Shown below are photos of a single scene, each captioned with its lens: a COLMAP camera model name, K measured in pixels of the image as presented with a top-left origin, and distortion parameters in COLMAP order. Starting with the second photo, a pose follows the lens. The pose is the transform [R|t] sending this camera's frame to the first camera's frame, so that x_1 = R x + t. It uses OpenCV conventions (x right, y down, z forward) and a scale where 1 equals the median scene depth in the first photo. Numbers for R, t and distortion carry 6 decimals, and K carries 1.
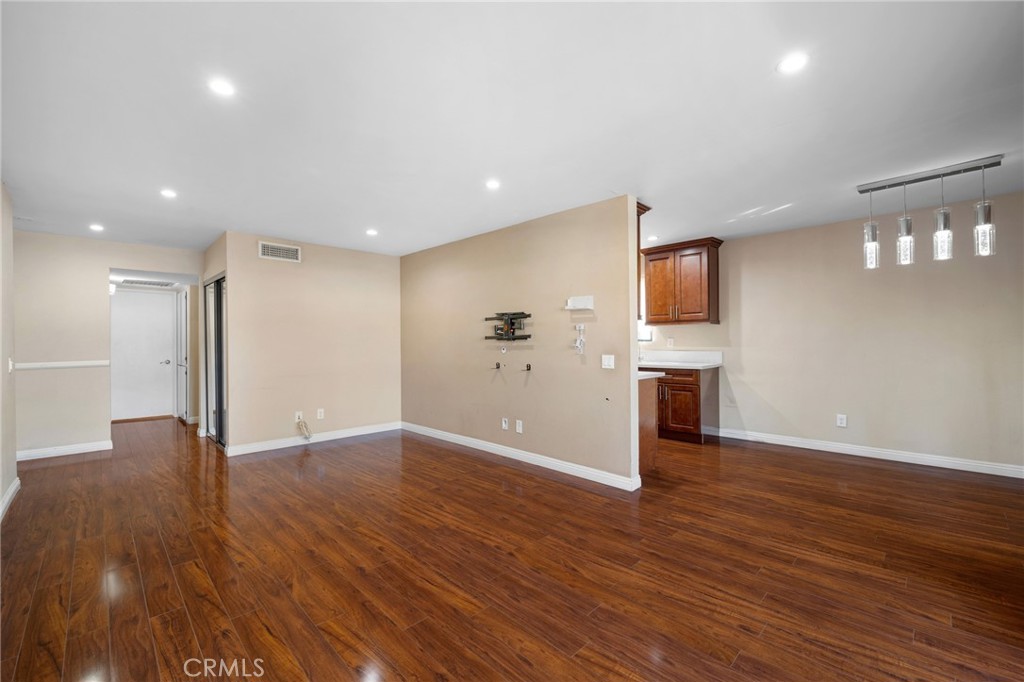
lens RADIAL K [[422.7, 0, 512.9], [0, 422.7, 341.5], [0, 0, 1]] dist [-0.008050, -0.000169]
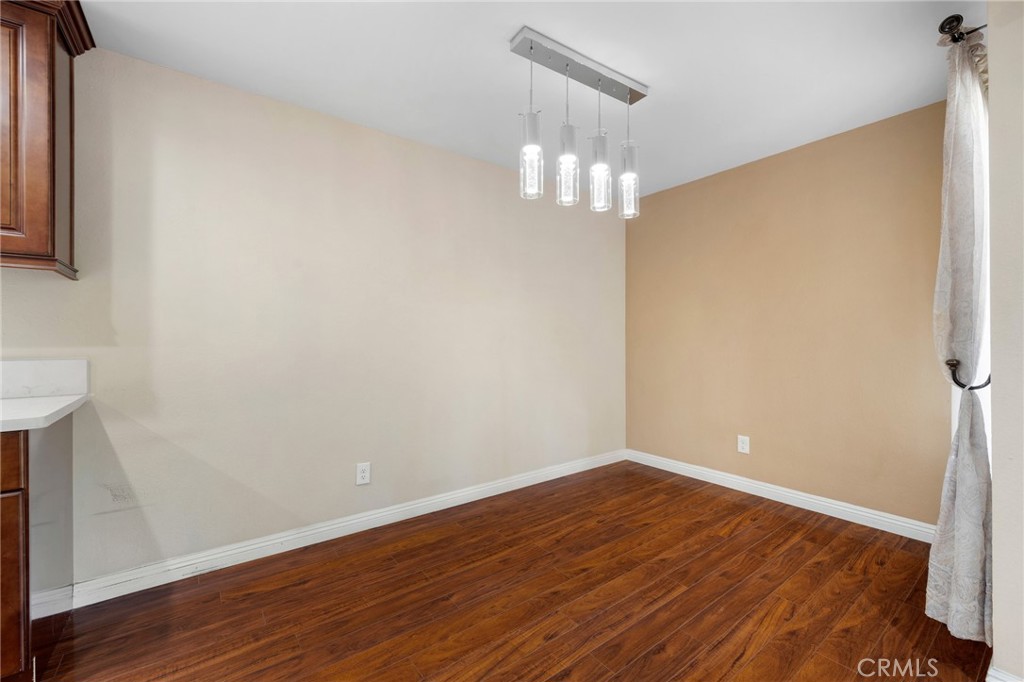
lens RADIAL K [[422.7, 0, 512.9], [0, 422.7, 341.5], [0, 0, 1]] dist [-0.008050, -0.000169]
pose [[0.136757, 0.006343, 0.990584, 0.331078], [-0.000822, 0.999980, -0.006289, 0.018410], [-0.990604, 0.000046, 0.136760, 0.981940]]
